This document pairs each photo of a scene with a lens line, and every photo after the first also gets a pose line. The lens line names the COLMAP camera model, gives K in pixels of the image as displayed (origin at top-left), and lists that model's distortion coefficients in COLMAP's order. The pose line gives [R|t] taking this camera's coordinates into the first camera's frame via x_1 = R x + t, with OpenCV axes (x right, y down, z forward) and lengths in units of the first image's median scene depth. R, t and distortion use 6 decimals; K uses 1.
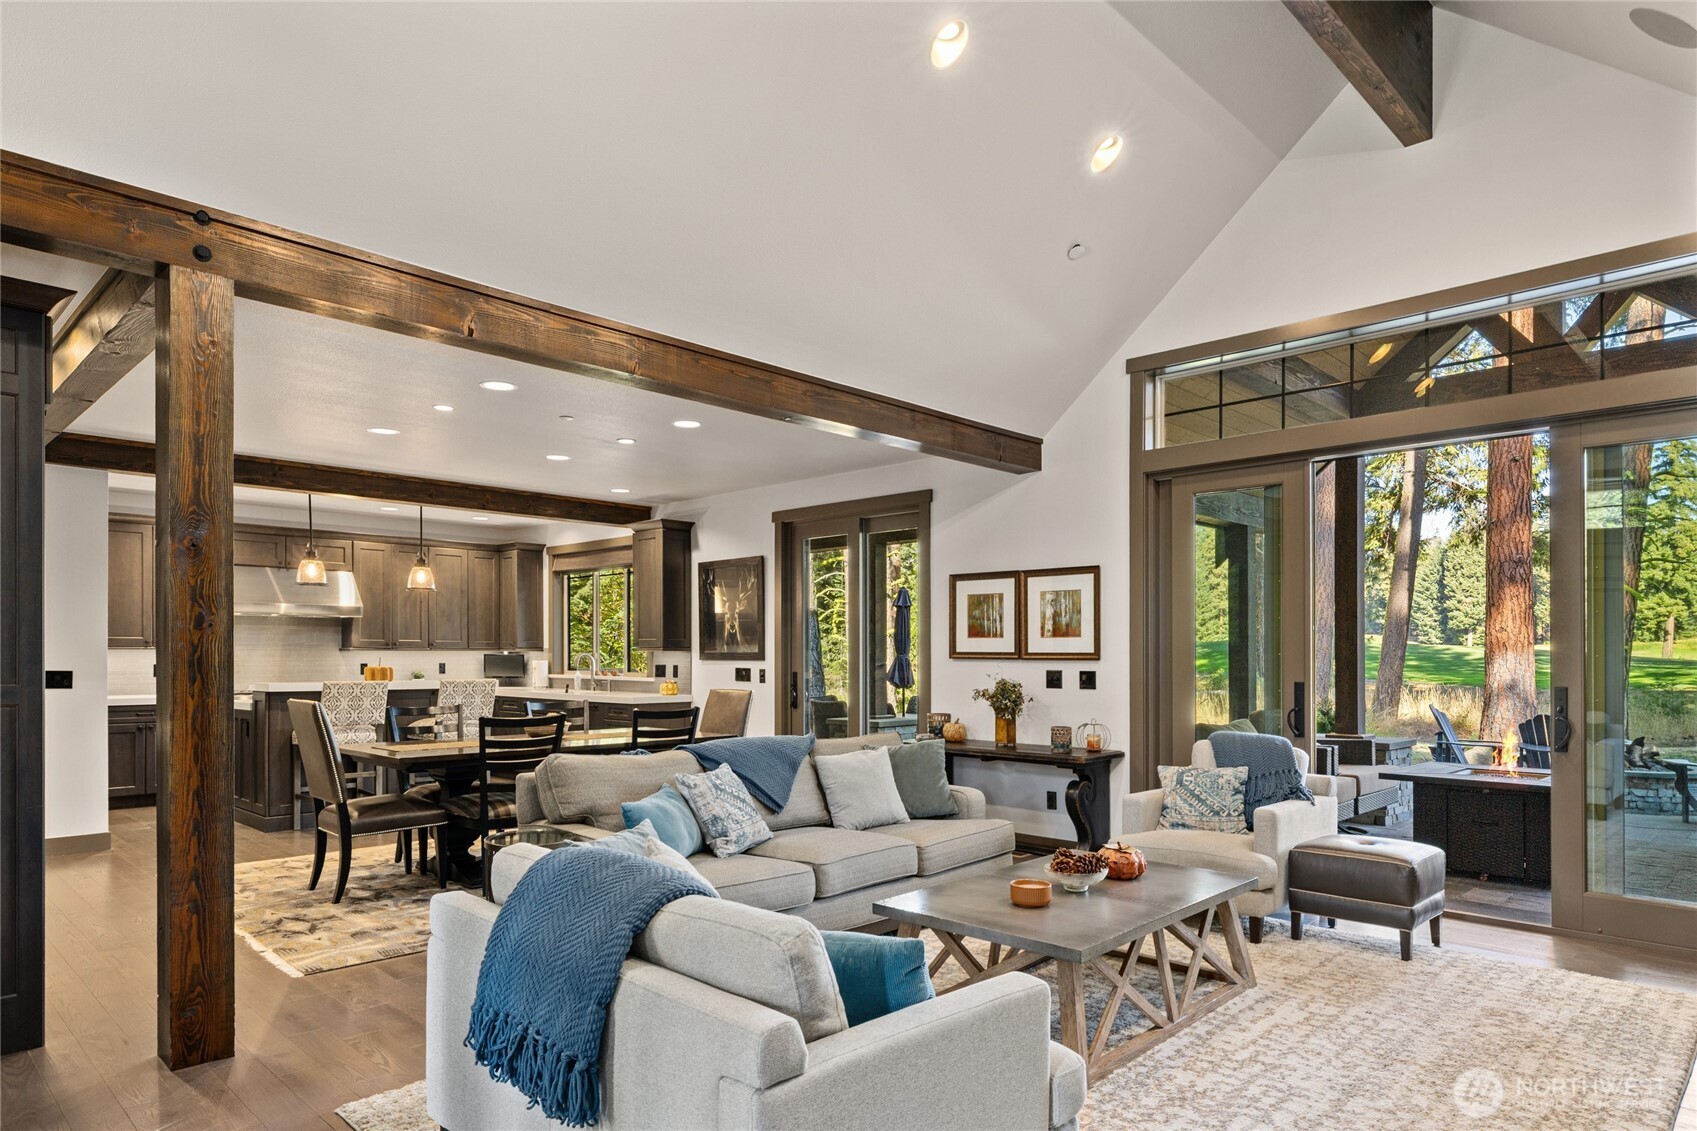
lens RADIAL K [[995.1, 0, 834.6], [0, 995.1, 661.8], [0, 0, 1]] dist [0.005292, -0.003986]
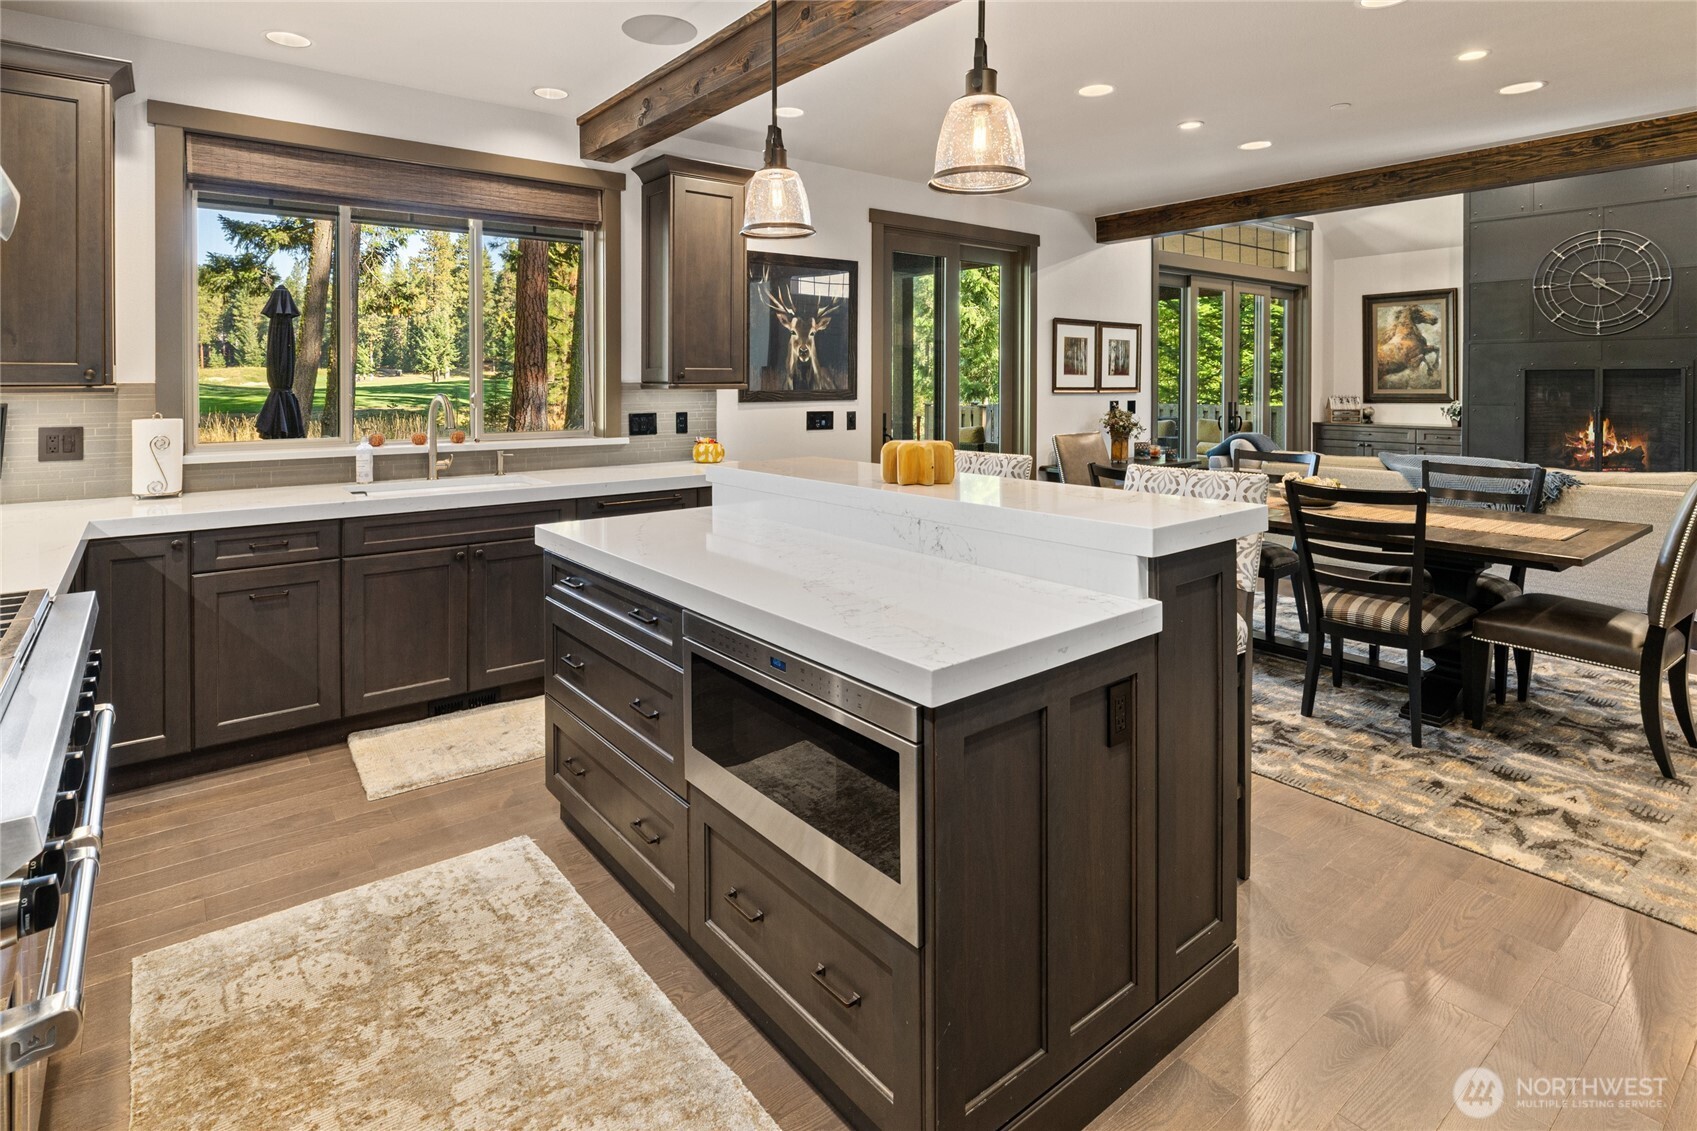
lens RADIAL K [[863.8, 0, 826.3], [0, 863.8, 388.4], [0, 0, 1]] dist [-0.012612, 0.003173]
pose [[0.132989, -0.010901, 0.991058, -0.929095], [0.009130, 0.999911, 0.009773, -0.021204], [-0.991075, 0.007749, 0.133077, 1.193011]]
